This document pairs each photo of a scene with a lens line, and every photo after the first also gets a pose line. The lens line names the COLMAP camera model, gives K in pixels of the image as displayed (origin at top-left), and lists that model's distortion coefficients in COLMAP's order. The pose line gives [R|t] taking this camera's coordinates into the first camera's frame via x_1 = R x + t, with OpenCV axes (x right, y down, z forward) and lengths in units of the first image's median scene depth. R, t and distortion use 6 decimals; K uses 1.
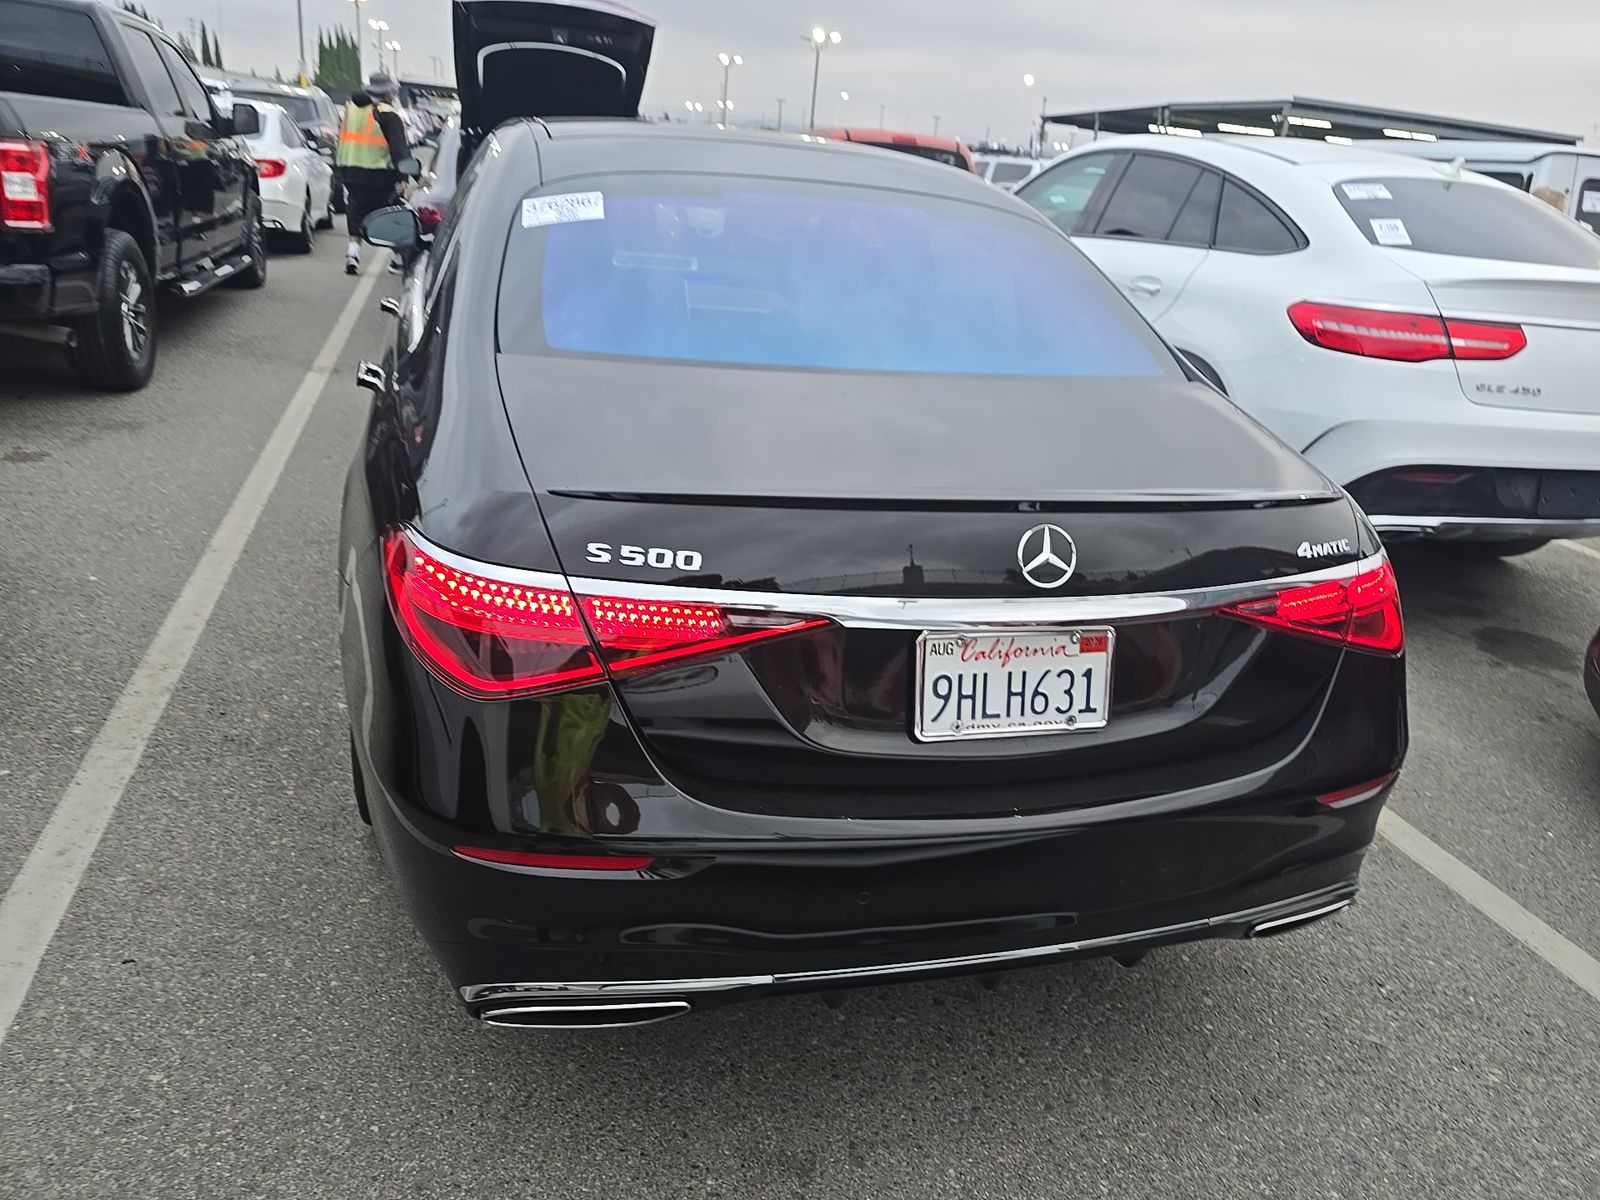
lens RADIAL K [[1158.2, 0, 800.0], [0, 1158.2, 600.0], [0, 0, 1]] dist [0.044921, -0.043778]
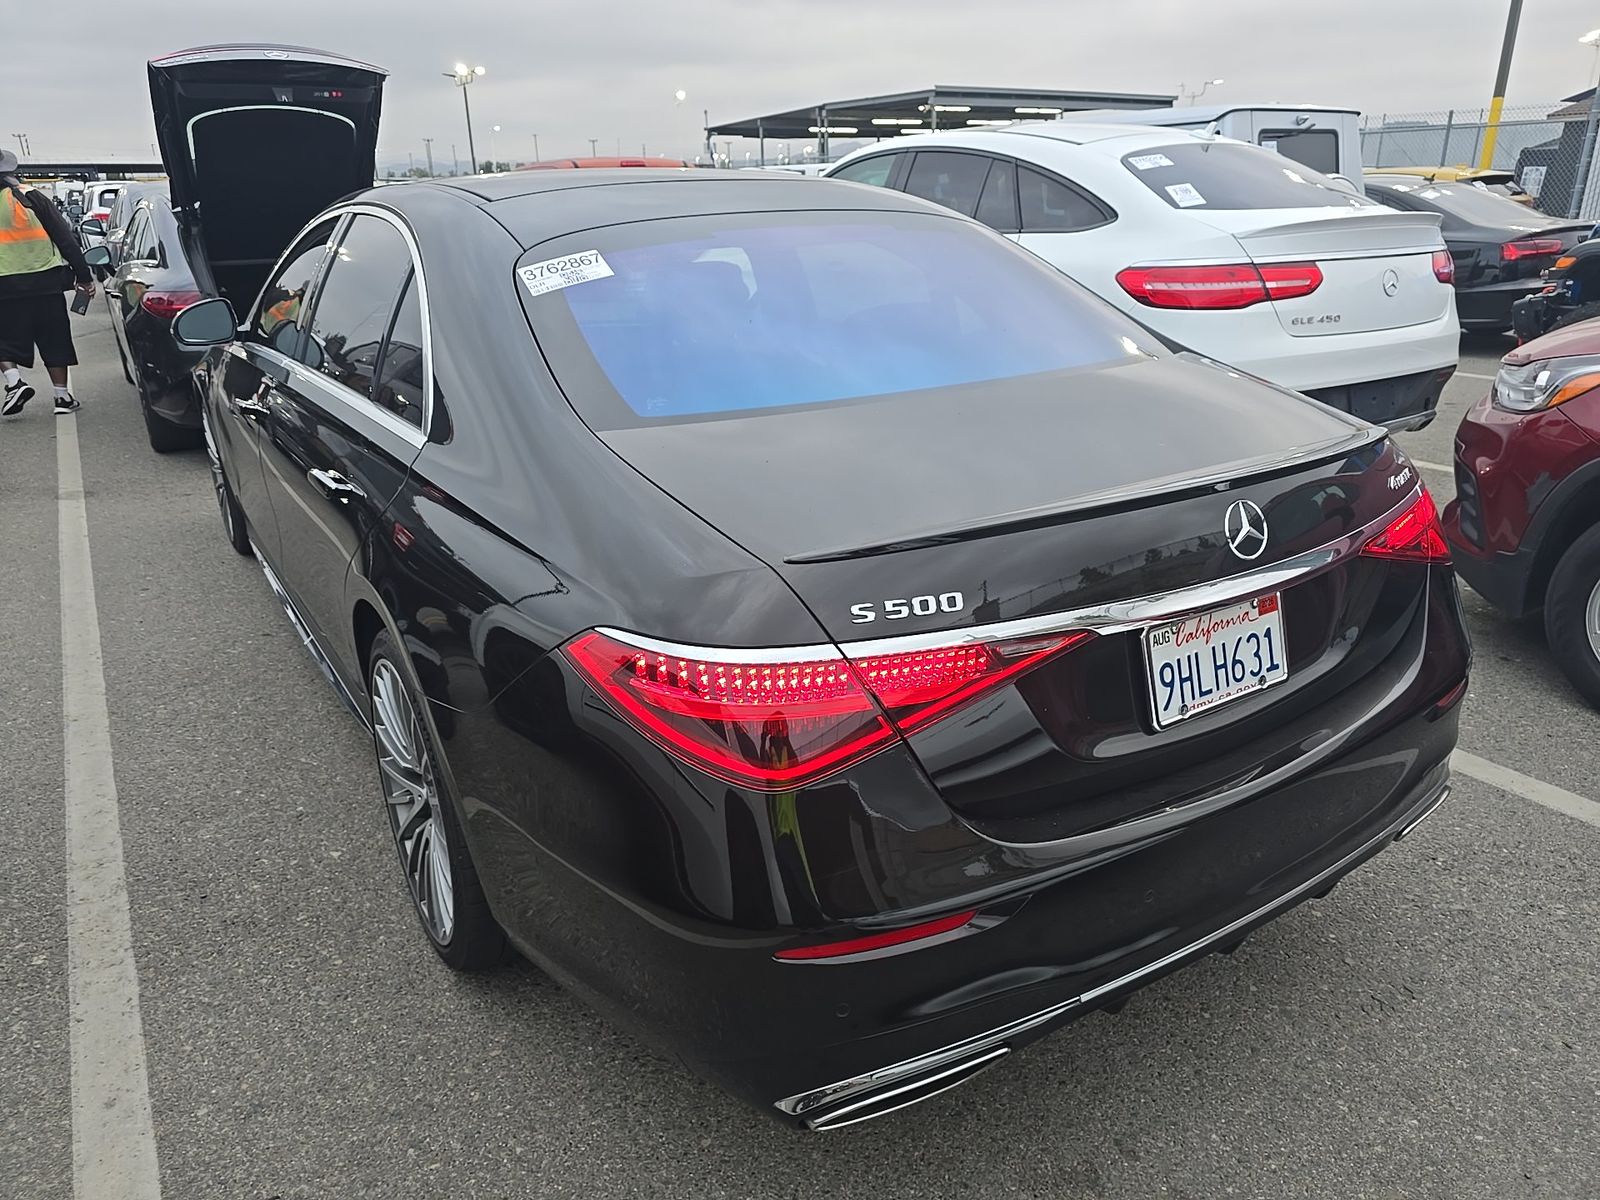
lens RADIAL K [[1158.2, 0, 800.0], [0, 1158.2, 600.0], [0, 0, 1]] dist [0.044921, -0.043778]
pose [[0.950501, -0.201507, 0.236522, -0.304300], [0.204658, 0.978767, 0.011419, -0.049608], [-0.233801, 0.037553, 0.971559, 0.056298]]
